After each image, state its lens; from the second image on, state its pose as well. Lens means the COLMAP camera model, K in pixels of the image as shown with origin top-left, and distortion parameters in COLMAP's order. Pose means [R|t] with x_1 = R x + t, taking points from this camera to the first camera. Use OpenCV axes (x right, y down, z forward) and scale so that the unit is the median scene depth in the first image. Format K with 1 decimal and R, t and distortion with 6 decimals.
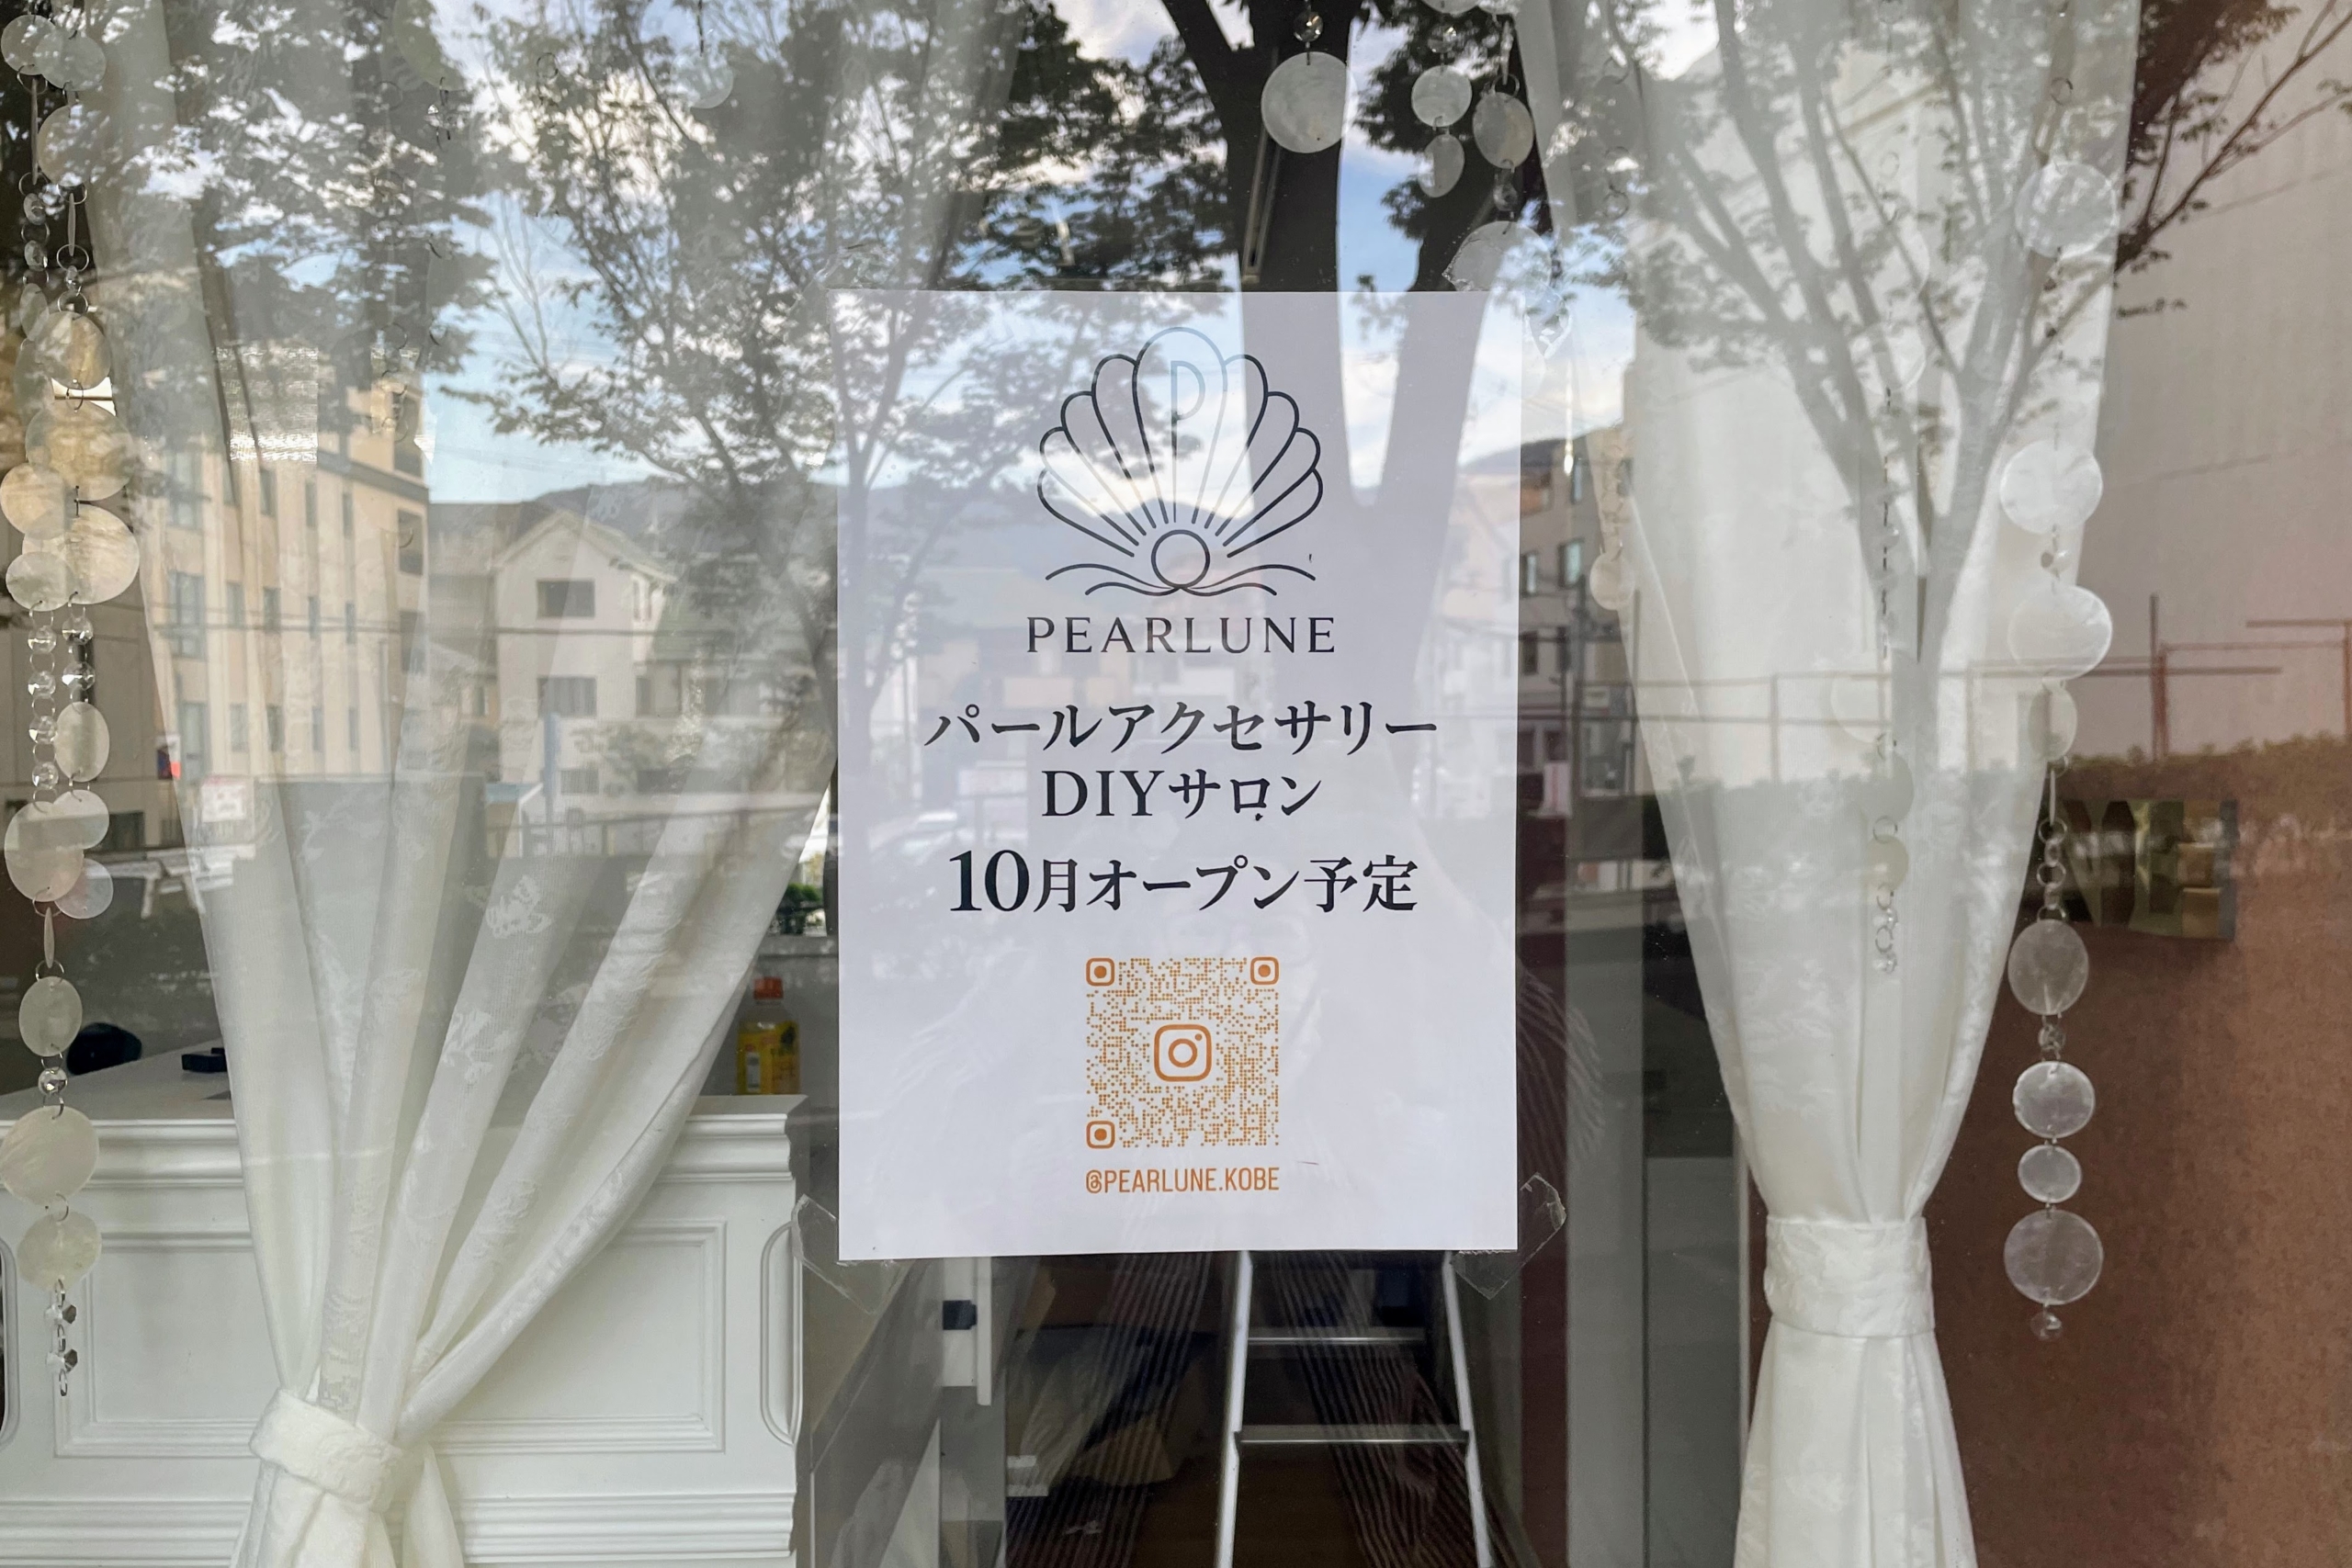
lens RADIAL K [[1775.7, 0, 1186.6], [0, 1775.7, 801.2], [0, 0, 1]] dist [0.004121, -0.002954]
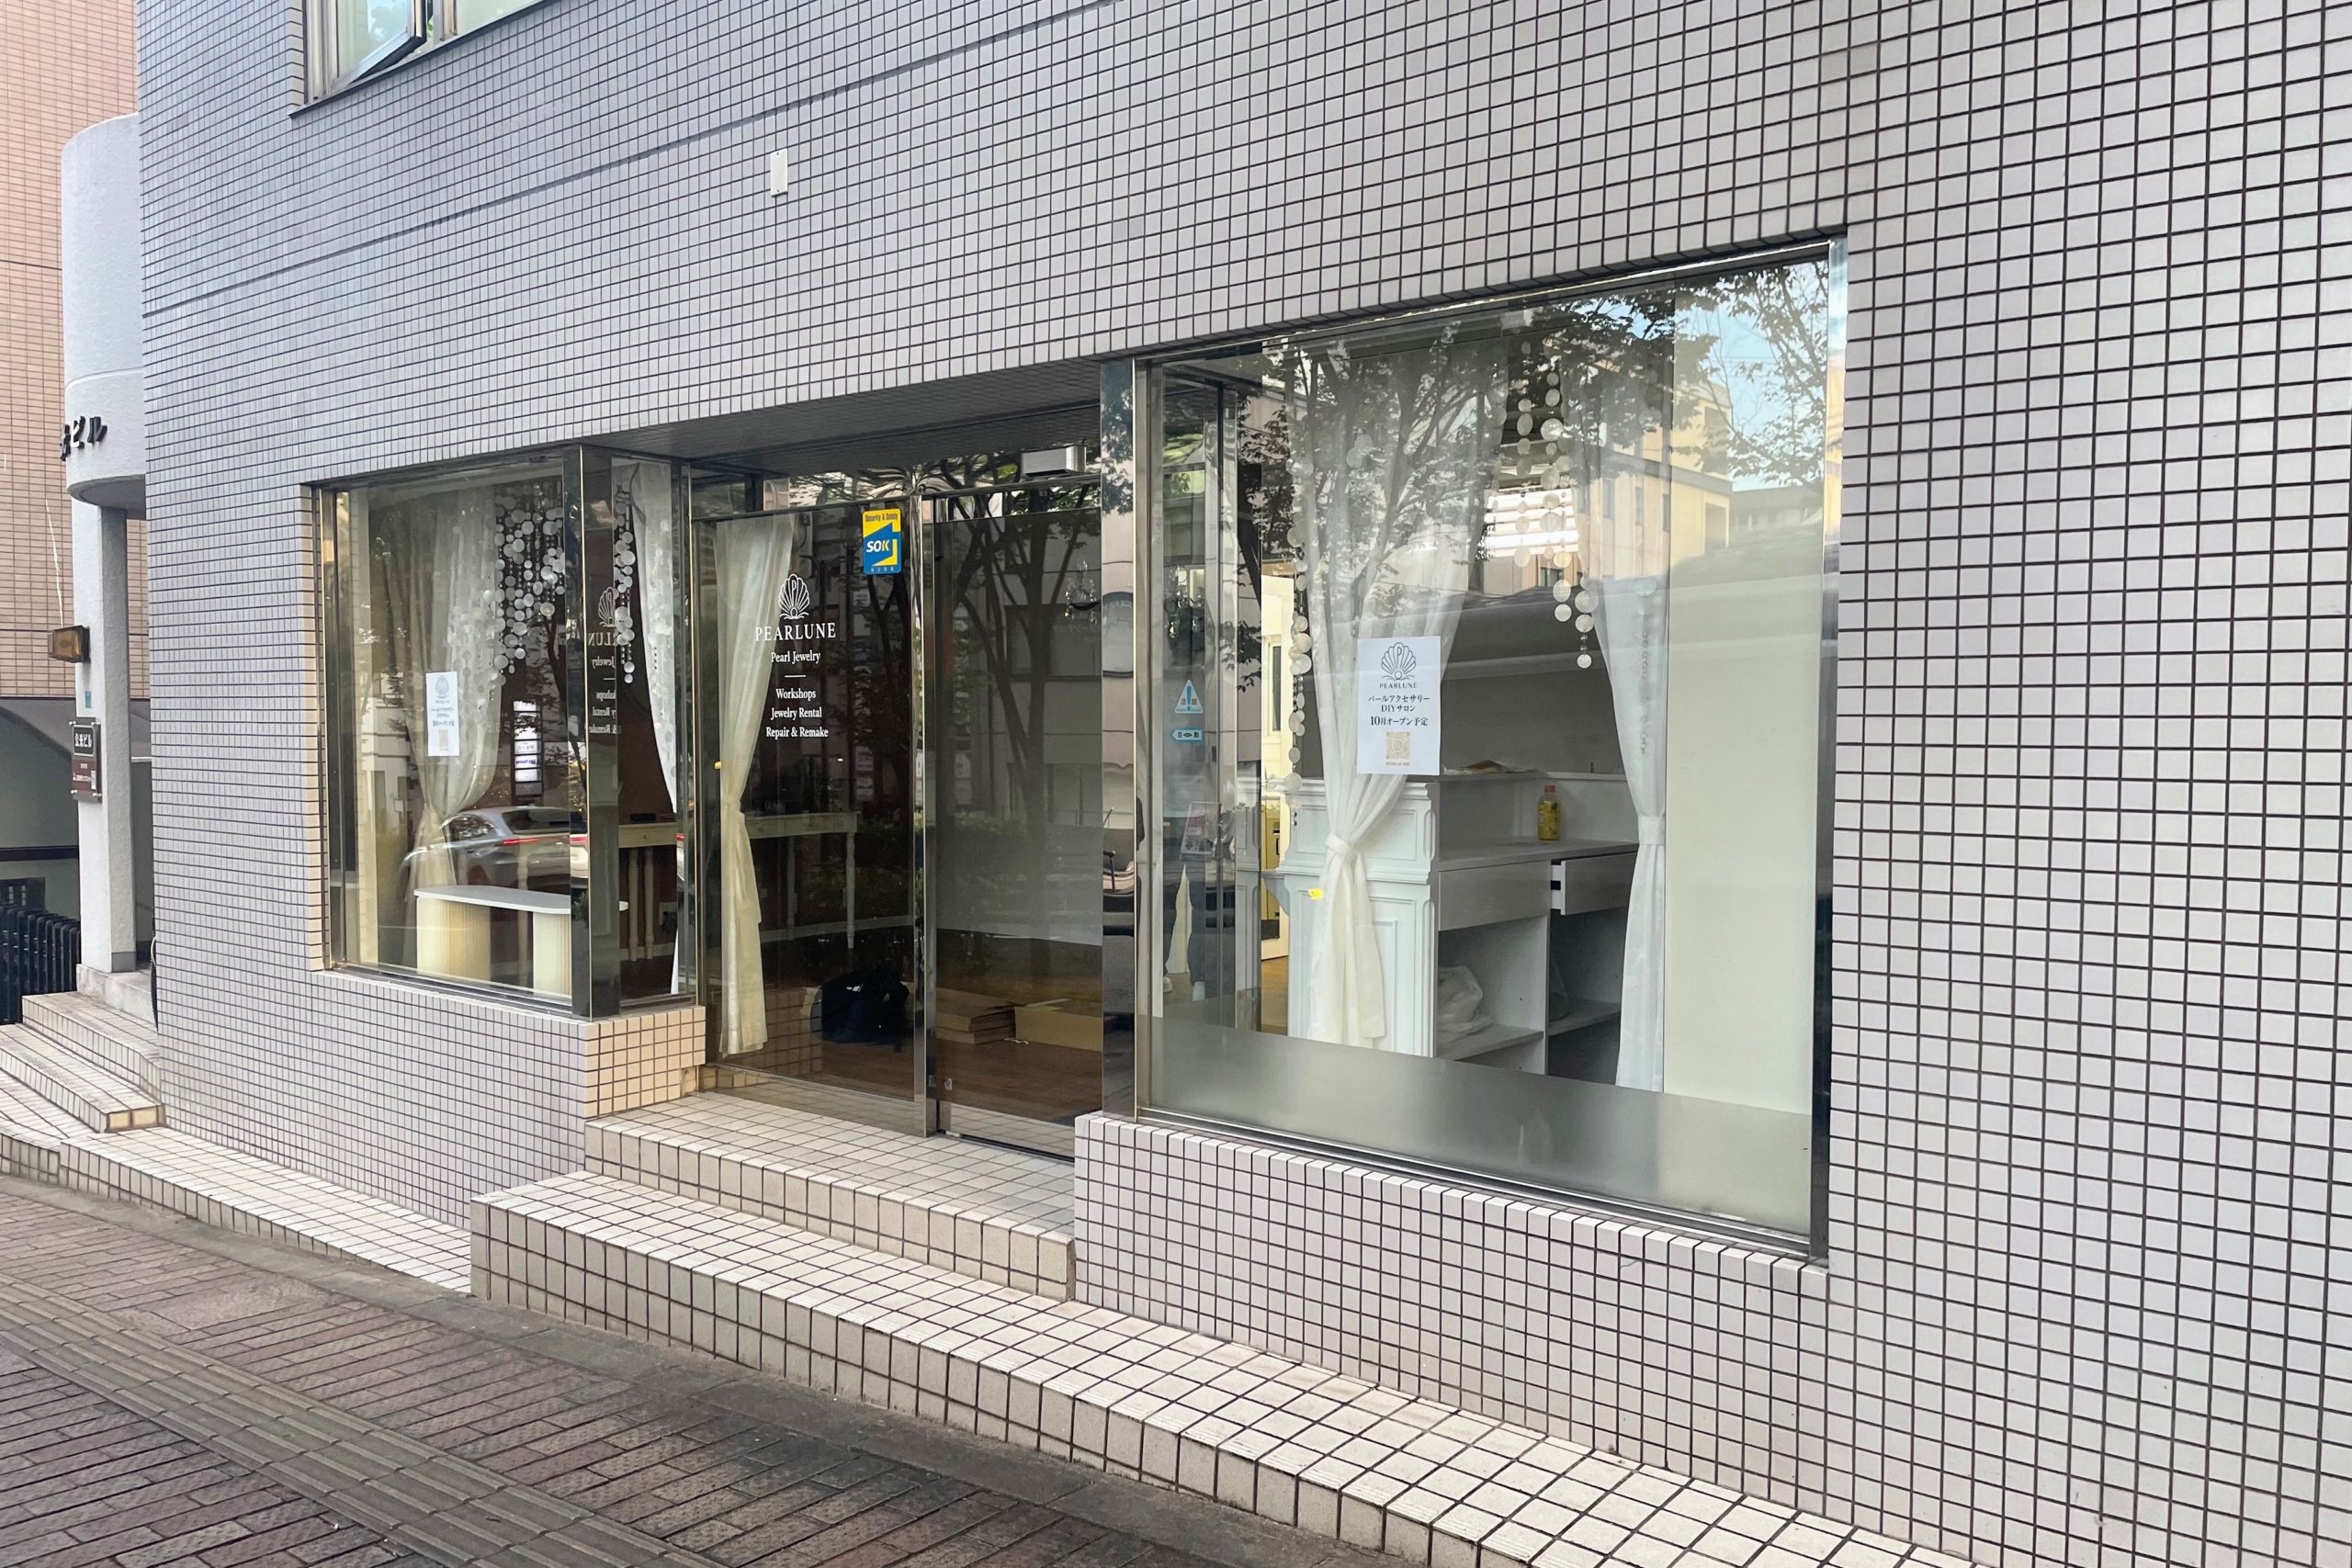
lens RADIAL K [[1810.6, 0, 1177.6], [0, 1810.6, 864.5], [0, 0, 1]] dist [0.002619, -0.000887]
pose [[0.732369, 0.063126, -0.677975, 2.374107], [-0.021045, 0.997316, 0.070127, 0.071408], [0.680583, -0.037090, 0.731732, -2.715481]]
